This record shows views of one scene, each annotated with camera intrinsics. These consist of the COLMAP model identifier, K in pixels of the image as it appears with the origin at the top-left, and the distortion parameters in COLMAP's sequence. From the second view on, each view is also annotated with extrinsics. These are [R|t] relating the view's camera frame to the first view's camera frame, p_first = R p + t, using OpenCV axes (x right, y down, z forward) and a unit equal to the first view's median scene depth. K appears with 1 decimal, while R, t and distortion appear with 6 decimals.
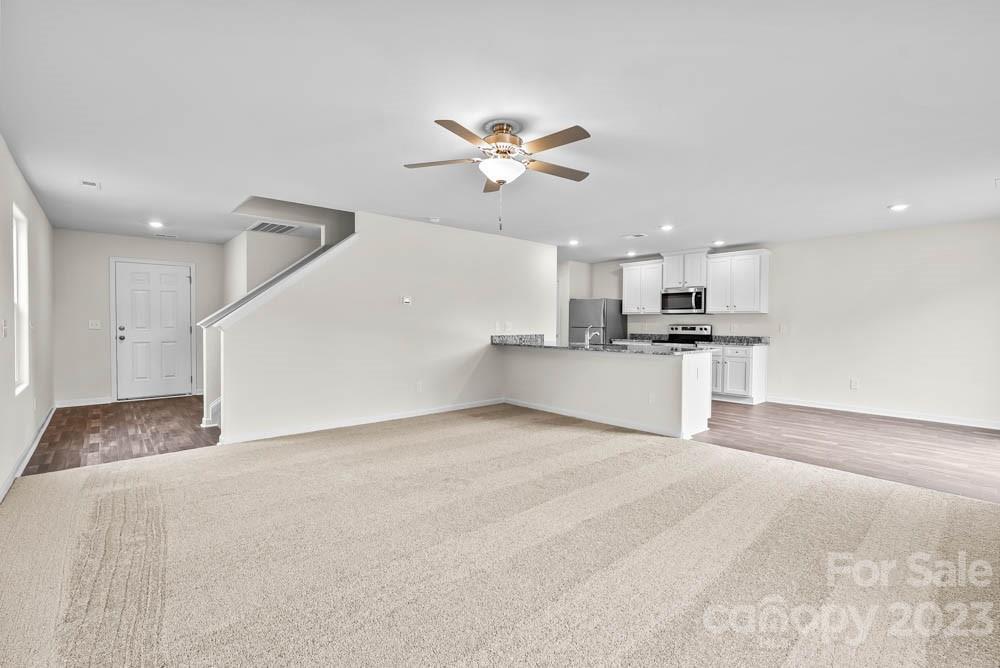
lens RADIAL K [[449.7, 0, 499.0], [0, 449.7, 332.9], [0, 0, 1]] dist [-0.001510, 0.000003]
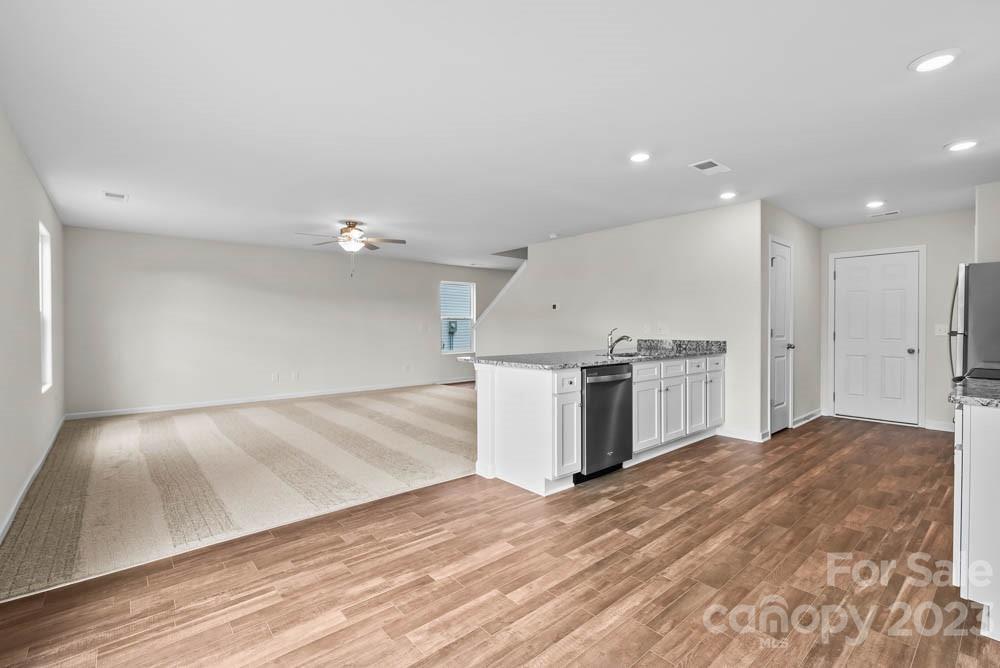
lens RADIAL K [[449.7, 0, 501.3], [0, 449.7, 329.4], [0, 0, 1]] dist [-0.001510, 0.000003]
pose [[-0.017434, 0.004026, -0.999840, 0.744179], [-0.022246, 0.999743, 0.004414, -0.009366], [0.999601, 0.022319, -0.017340, 0.651701]]
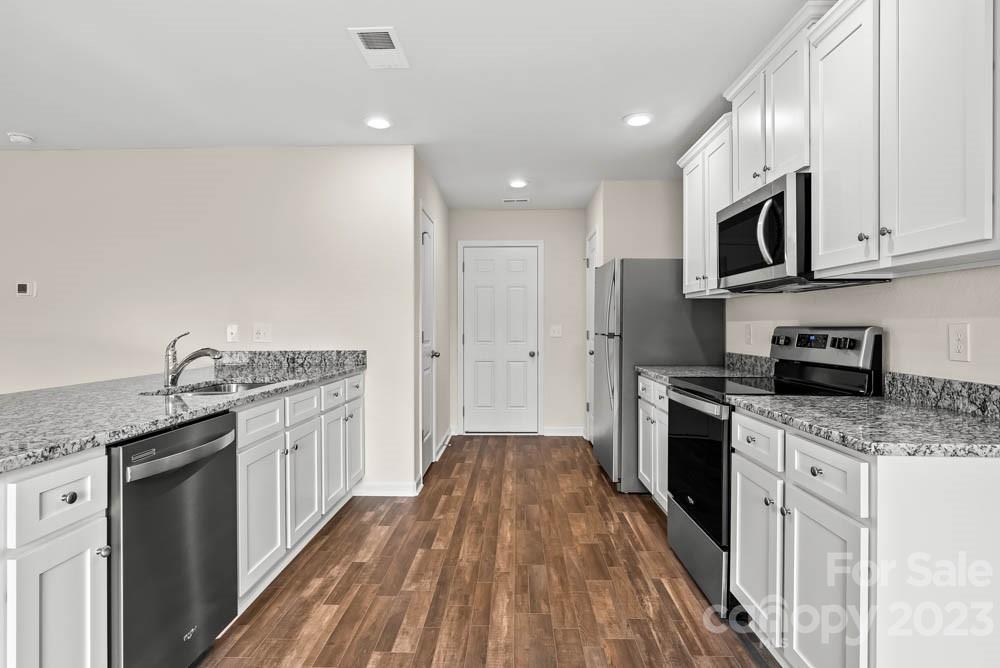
lens RADIAL K [[539.3, 0, 499.6], [0, 539.3, 324.6], [0, 0, 1]] dist [-0.001836, 0.001077]
pose [[0.728833, -0.007484, -0.684650, 0.535713], [-0.010201, 0.999711, -0.021788, -0.011548], [0.684615, 0.022864, 0.728546, 0.678016]]
